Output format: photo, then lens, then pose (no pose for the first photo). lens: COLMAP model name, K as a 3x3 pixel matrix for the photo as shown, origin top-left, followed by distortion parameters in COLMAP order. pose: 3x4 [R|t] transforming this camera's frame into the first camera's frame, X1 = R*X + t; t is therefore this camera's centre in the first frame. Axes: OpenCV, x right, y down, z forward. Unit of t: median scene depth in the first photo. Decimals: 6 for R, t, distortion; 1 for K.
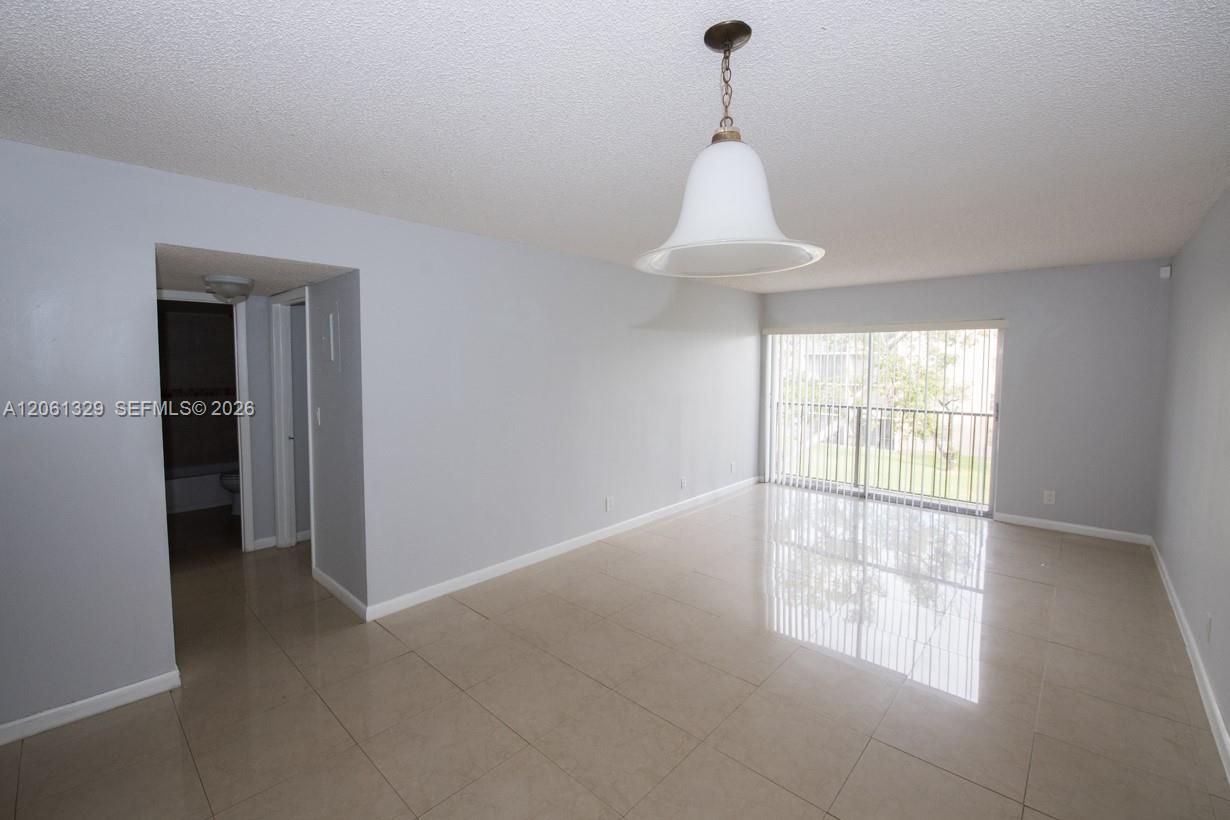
lens RADIAL K [[515.4, 0, 616.4], [0, 515.4, 394.6], [0, 0, 1]] dist [-0.020656, -0.000018]
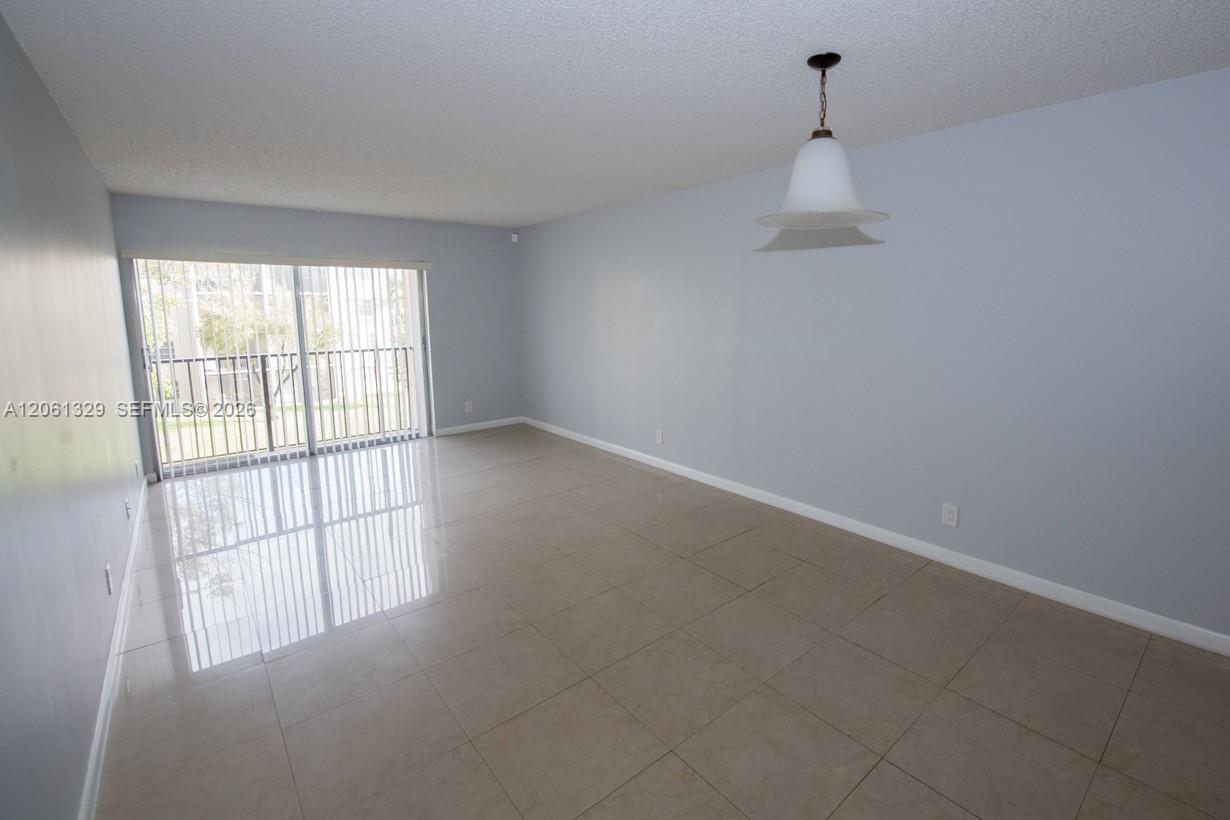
lens RADIAL K [[550.4, 0, 617.7], [0, 550.4, 383.6], [0, 0, 1]] dist [0.000237, 0.000042]
pose [[0.148922, -0.148034, 0.977706, -0.377176], [0.067226, 0.987959, 0.139347, -0.019442], [-0.986561, 0.044975, 0.157080, 0.350237]]
